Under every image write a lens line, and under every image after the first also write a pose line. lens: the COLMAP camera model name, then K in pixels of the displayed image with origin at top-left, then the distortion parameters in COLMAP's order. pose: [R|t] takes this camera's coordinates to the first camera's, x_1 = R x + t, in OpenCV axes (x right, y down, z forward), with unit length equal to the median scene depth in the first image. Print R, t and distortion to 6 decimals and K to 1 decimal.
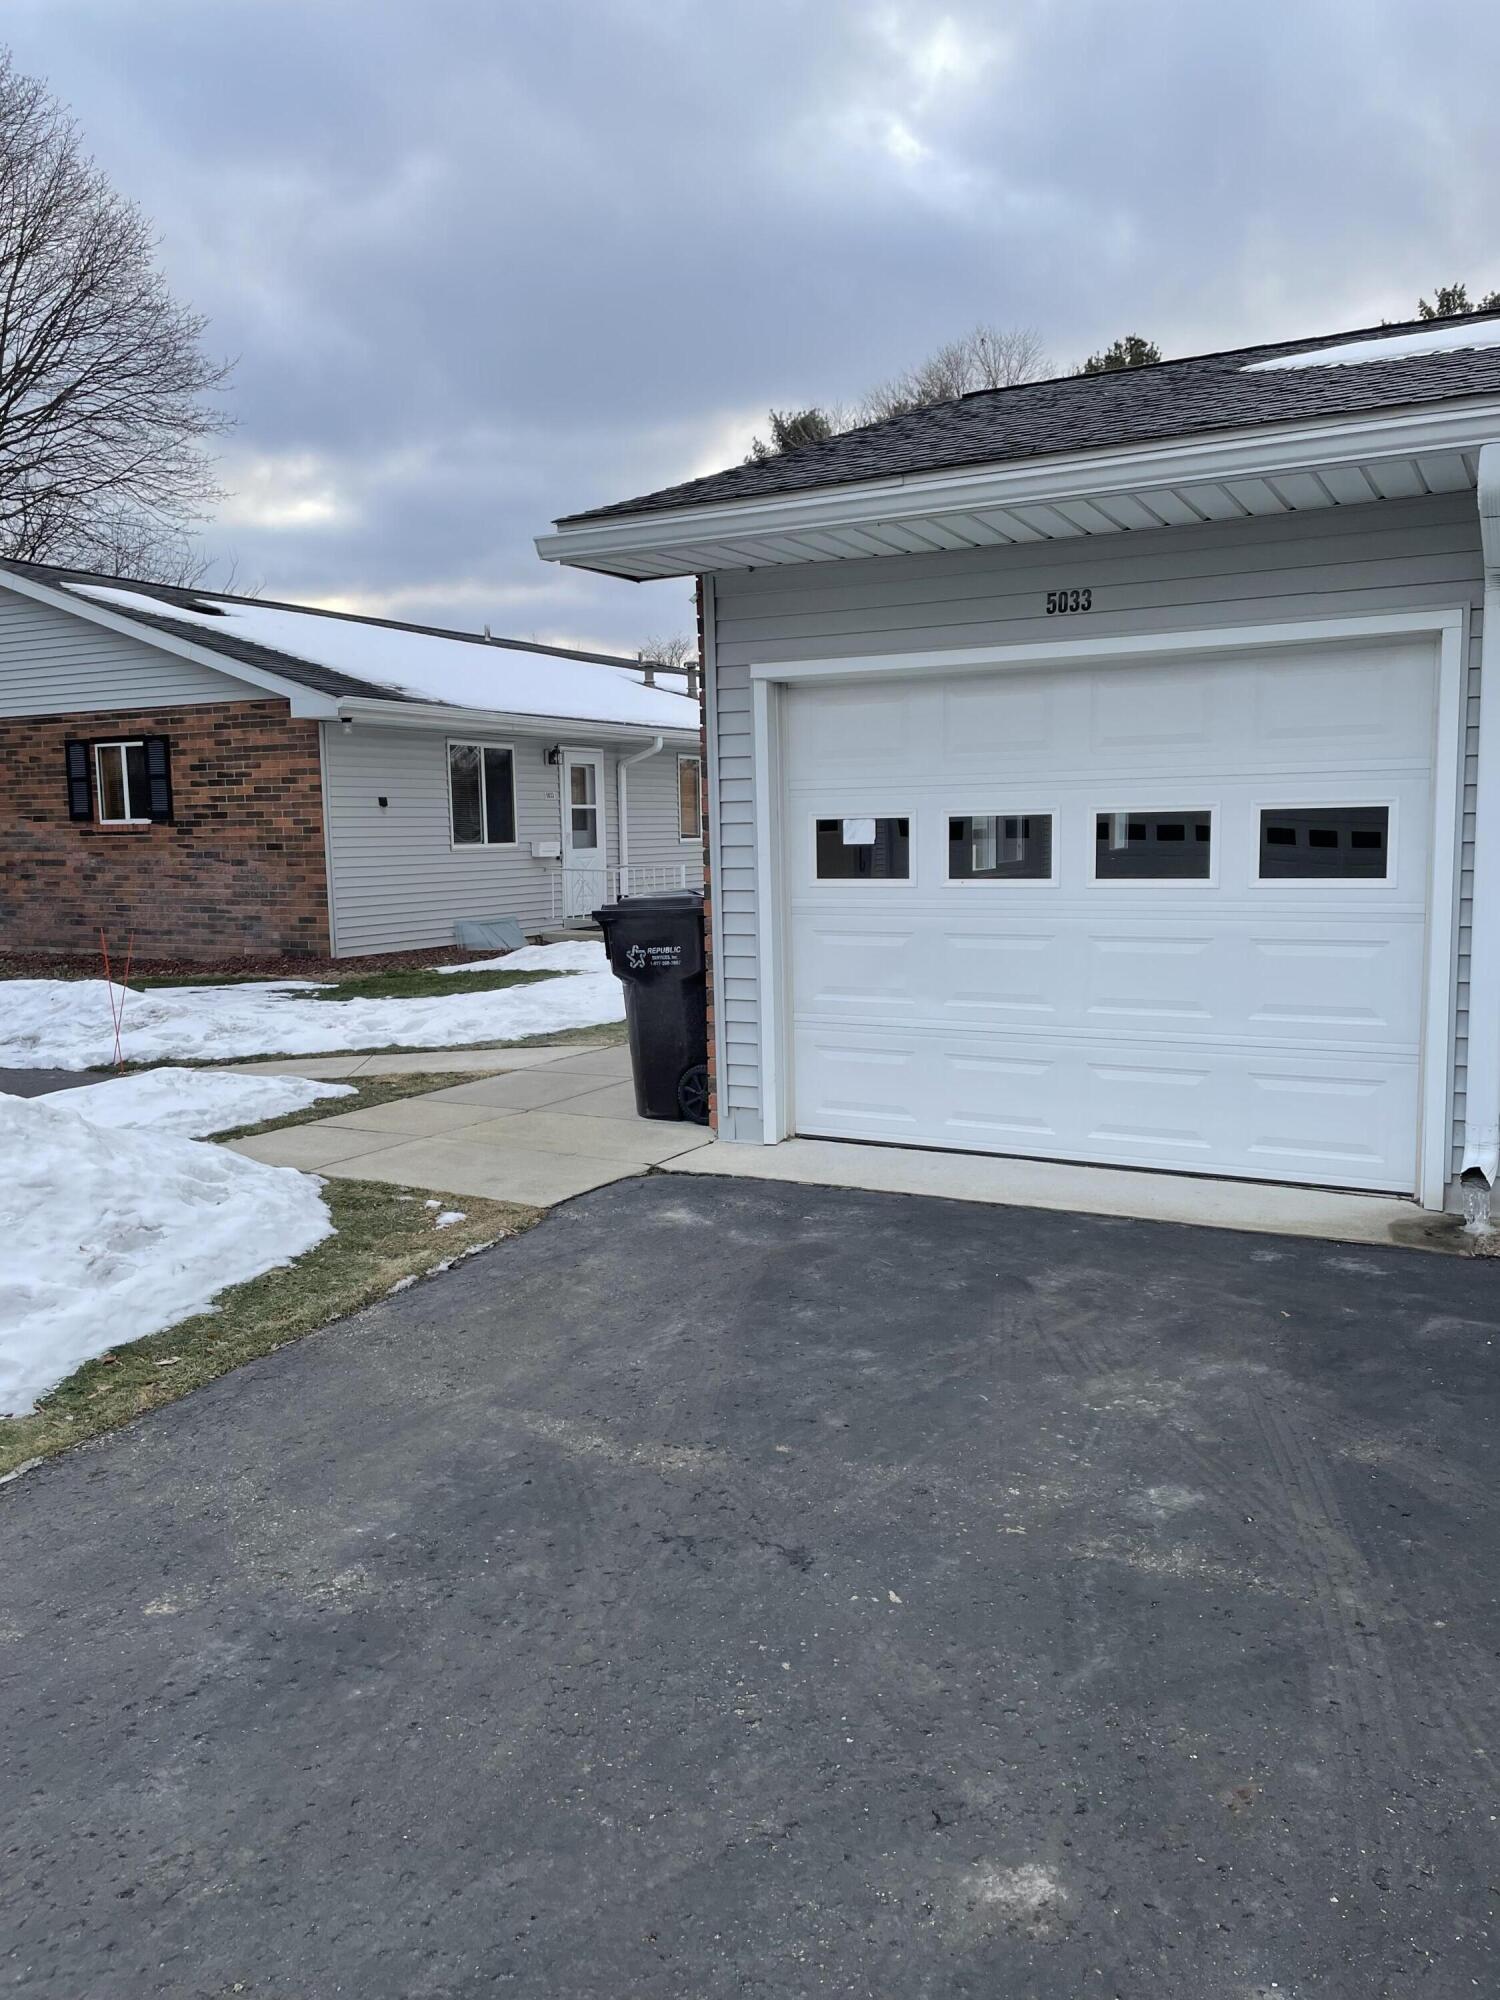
lens RADIAL K [[1521.8, 0, 740.7], [0, 1521.8, 996.5], [0, 0, 1]] dist [0.071912, -0.016756]
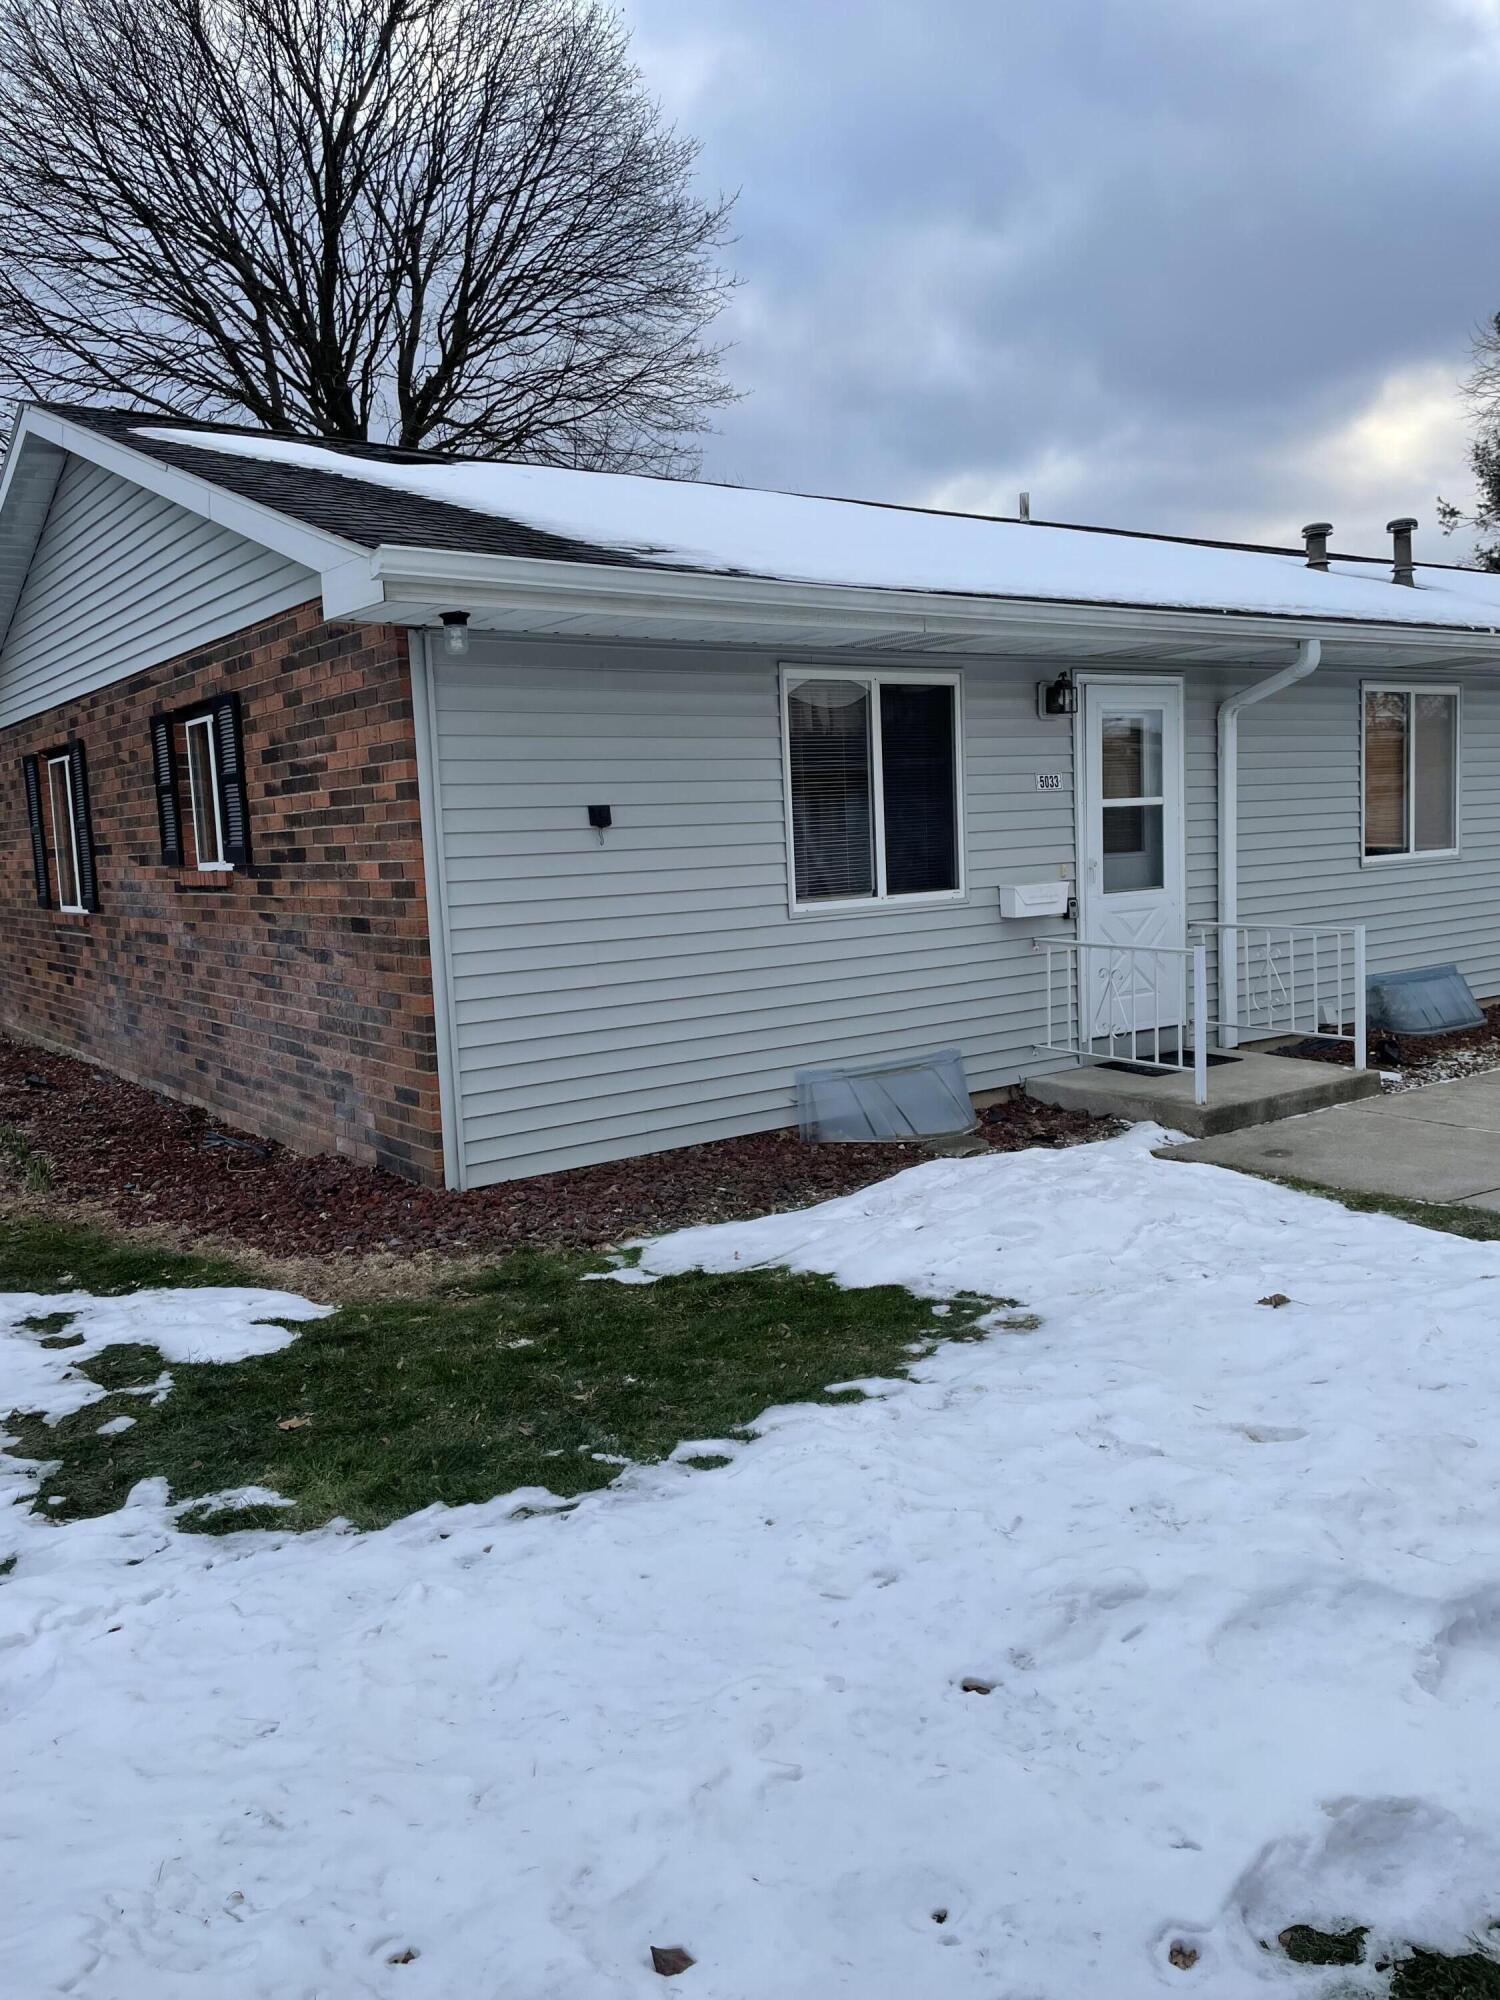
lens RADIAL K [[1521.8, 0, 750.5], [0, 1521.8, 1003.6], [0, 0, 1]] dist [0.071912, -0.016756]
pose [[0.909563, 0.022339, -0.414965, -0.014719], [-0.016643, 0.999711, 0.017339, -0.076930], [0.415232, -0.008865, 0.909672, 0.583899]]
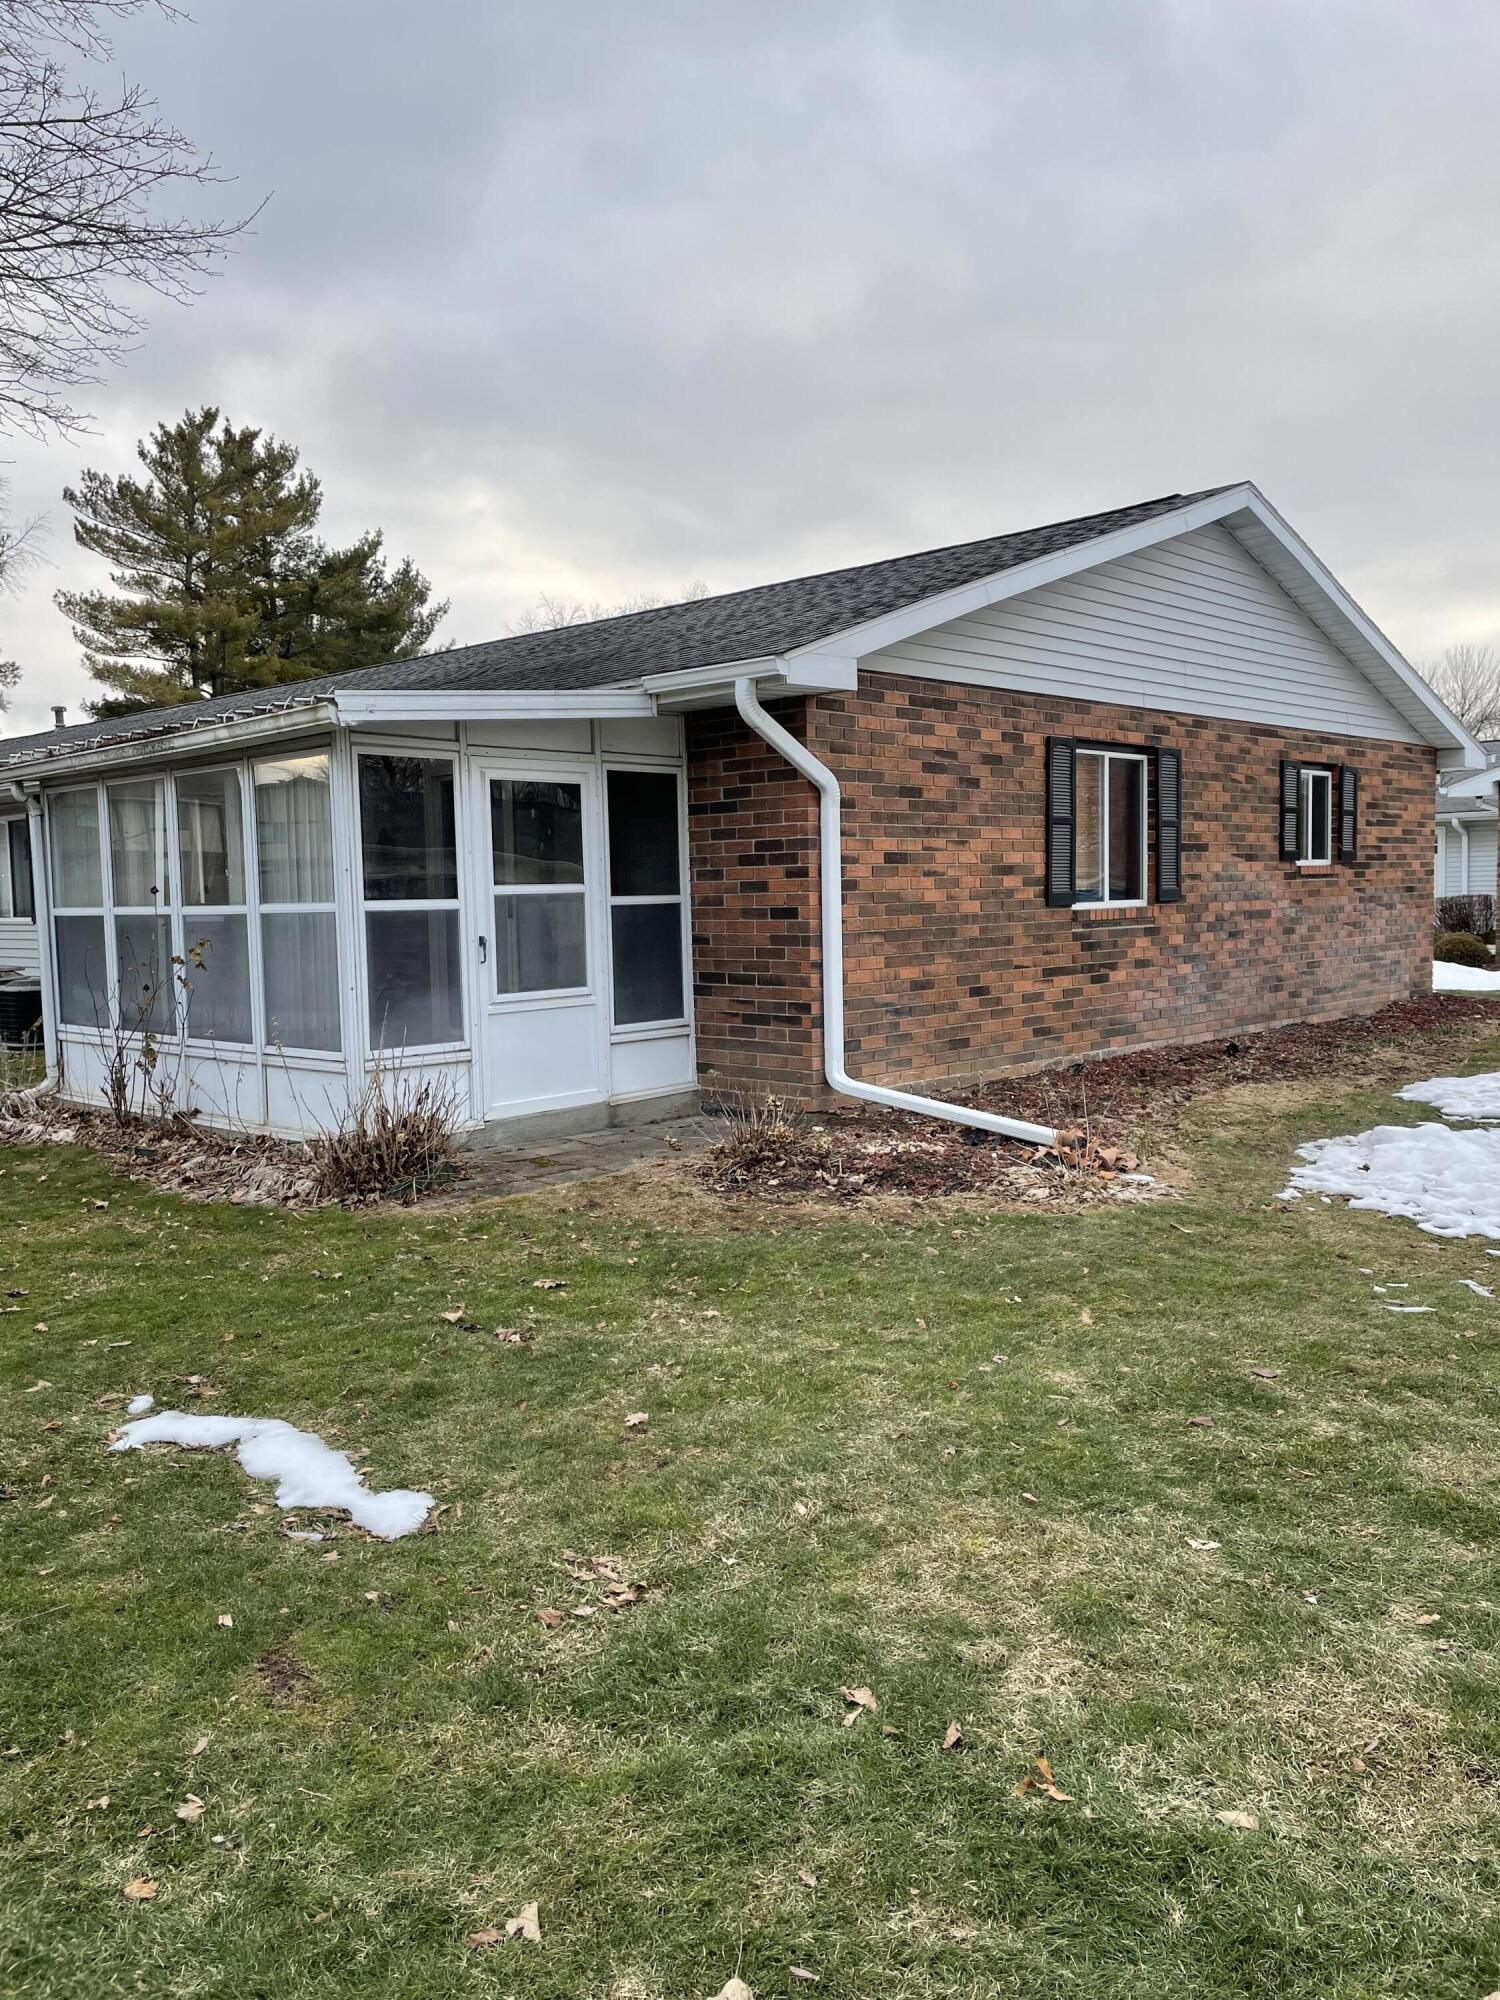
lens RADIAL K [[1521.8, 0, 752.6], [0, 1521.8, 988.5], [0, 0, 1]] dist [0.071912, -0.016756]
pose [[0.232697, -0.053319, 0.971087, -1.264609], [0.120692, 0.992361, 0.025566, -0.101027], [-0.965031, 0.111254, 0.237355, 1.076892]]
